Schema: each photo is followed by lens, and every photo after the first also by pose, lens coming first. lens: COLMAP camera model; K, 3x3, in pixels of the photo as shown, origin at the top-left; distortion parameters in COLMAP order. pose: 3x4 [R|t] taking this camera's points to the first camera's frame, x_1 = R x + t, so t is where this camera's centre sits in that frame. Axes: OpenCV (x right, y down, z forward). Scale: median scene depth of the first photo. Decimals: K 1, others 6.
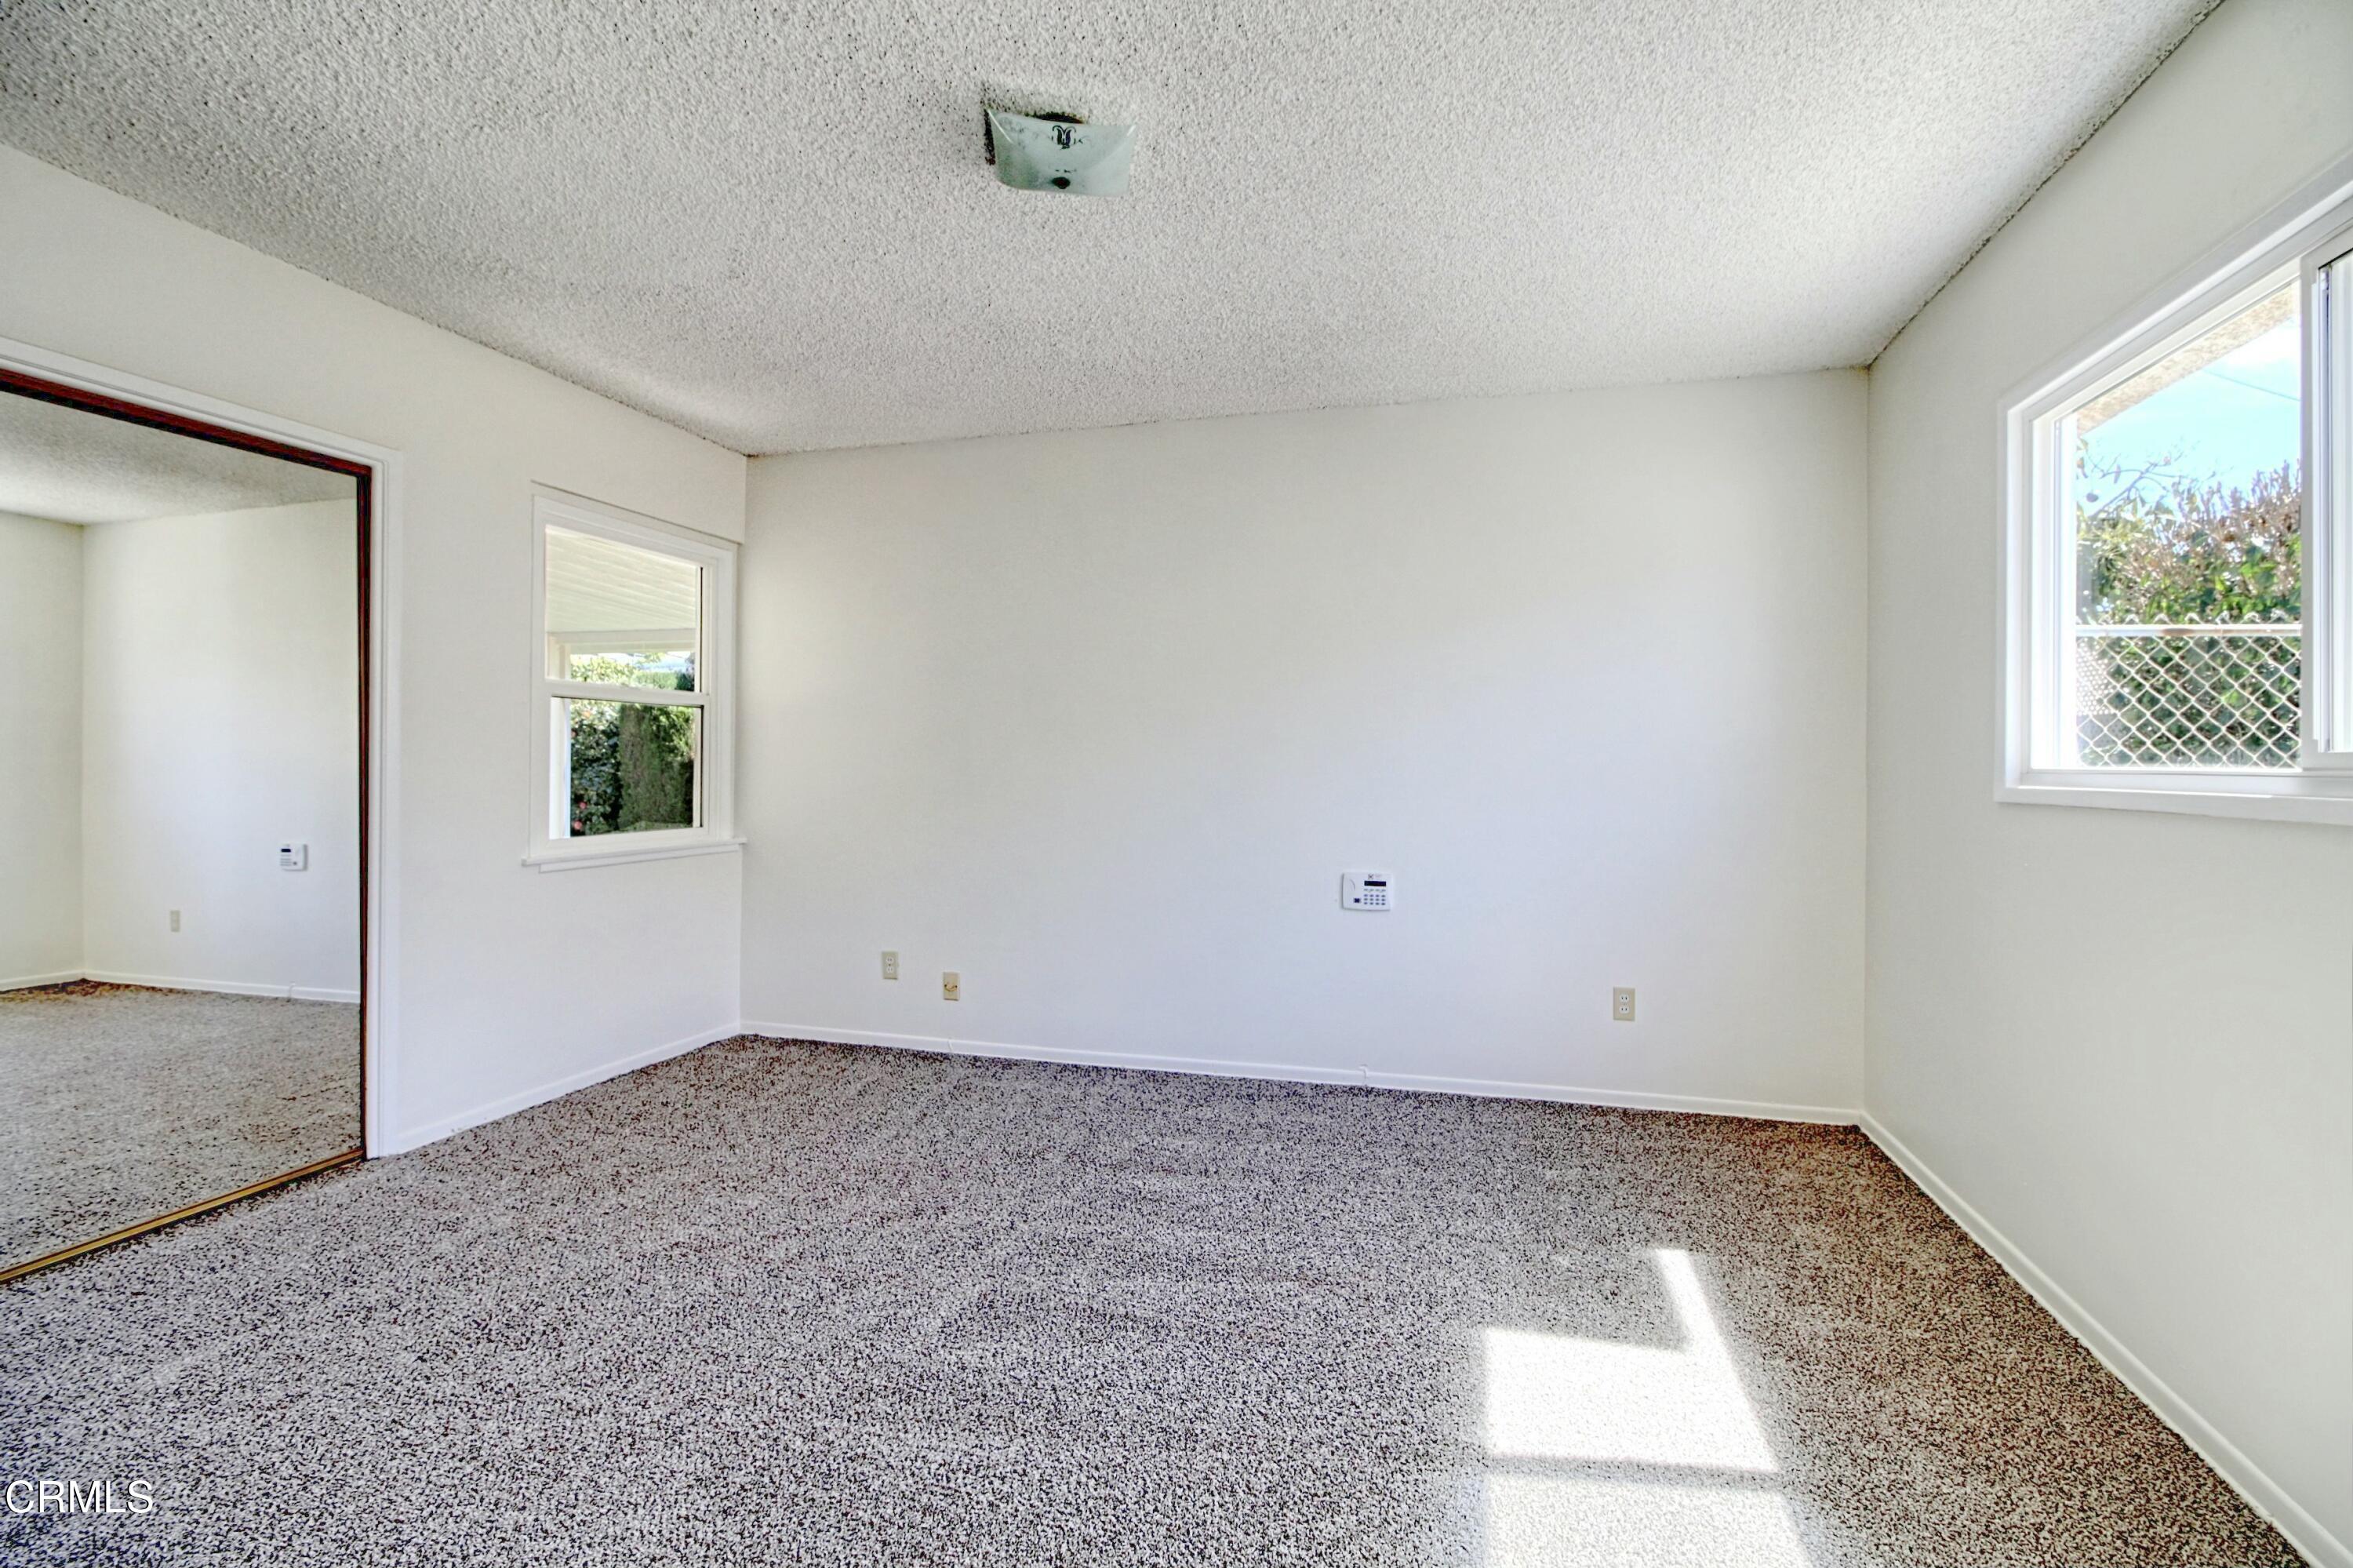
lens RADIAL K [[1088.8, 0, 1194.6], [0, 1088.8, 757.4], [0, 0, 1]] dist [-0.027201, 0.025440]
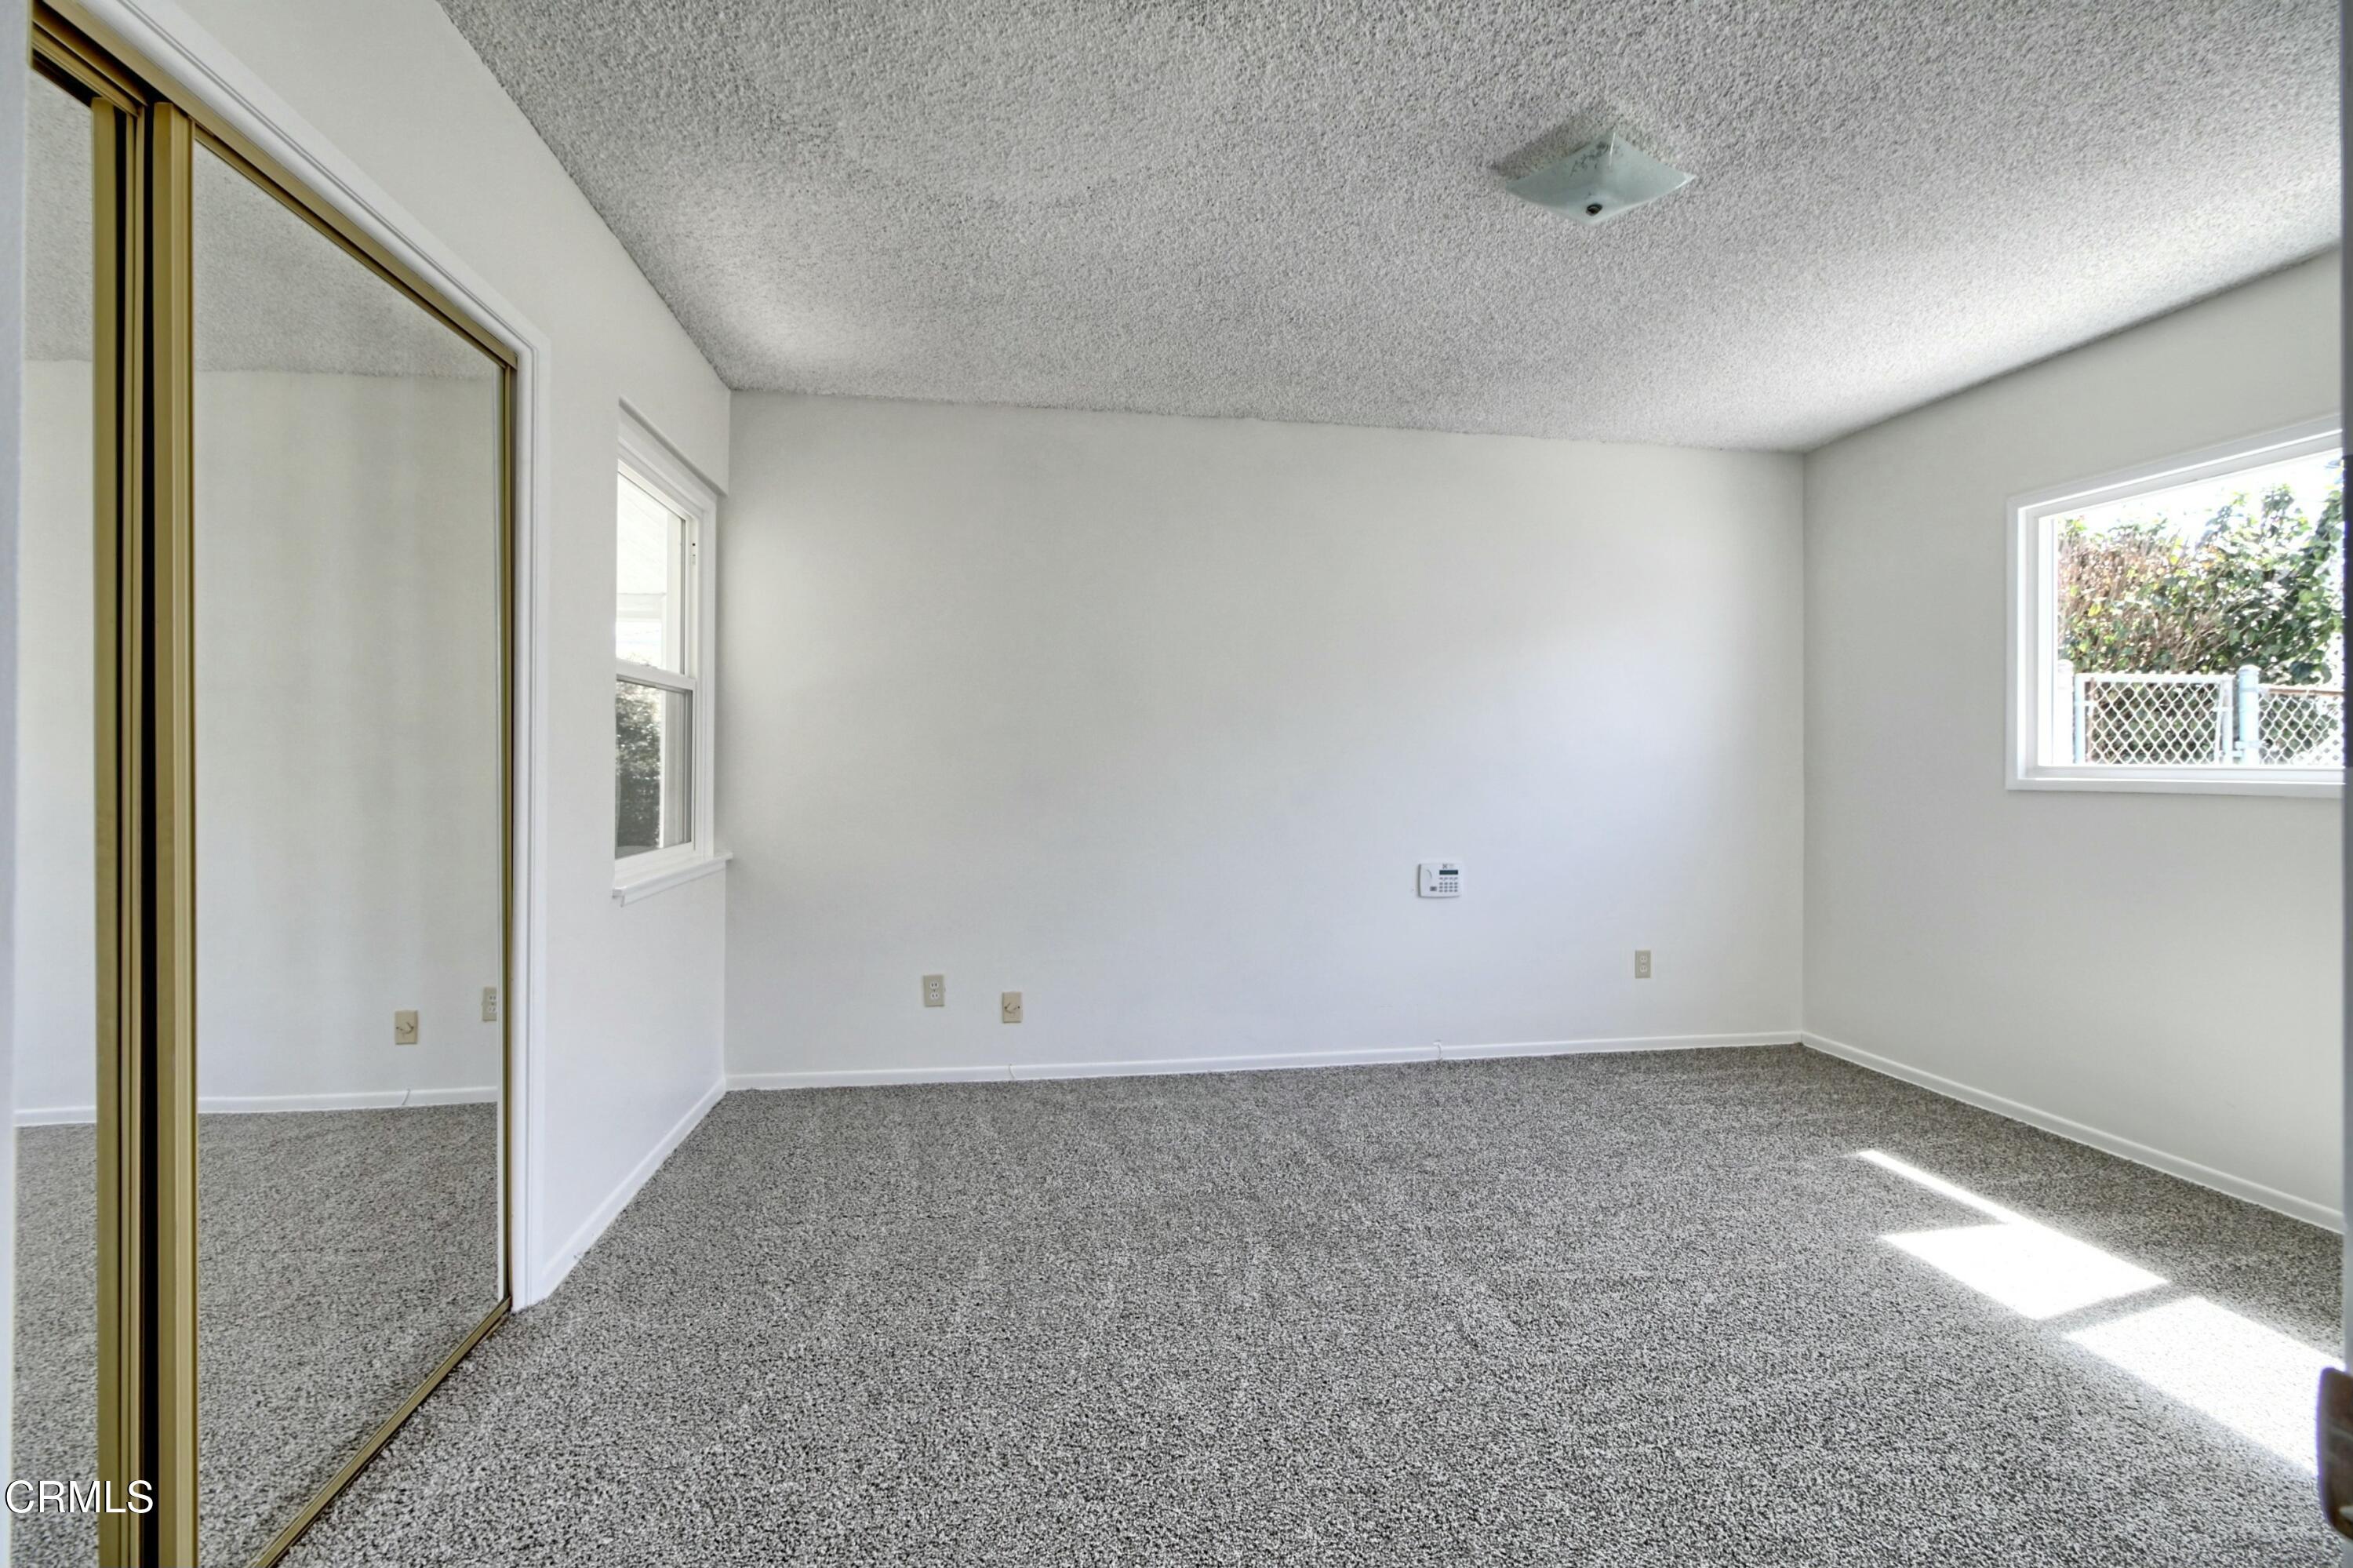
lens RADIAL K [[1088.8, 0, 1194.6], [0, 1088.8, 757.4], [0, 0, 1]] dist [-0.027201, 0.025440]
pose [[0.906788, 0.000005, 0.421588, -0.557453], [-0.001866, 0.999990, 0.004003, -0.002893], [-0.421583, -0.004416, 0.906779, 0.132107]]
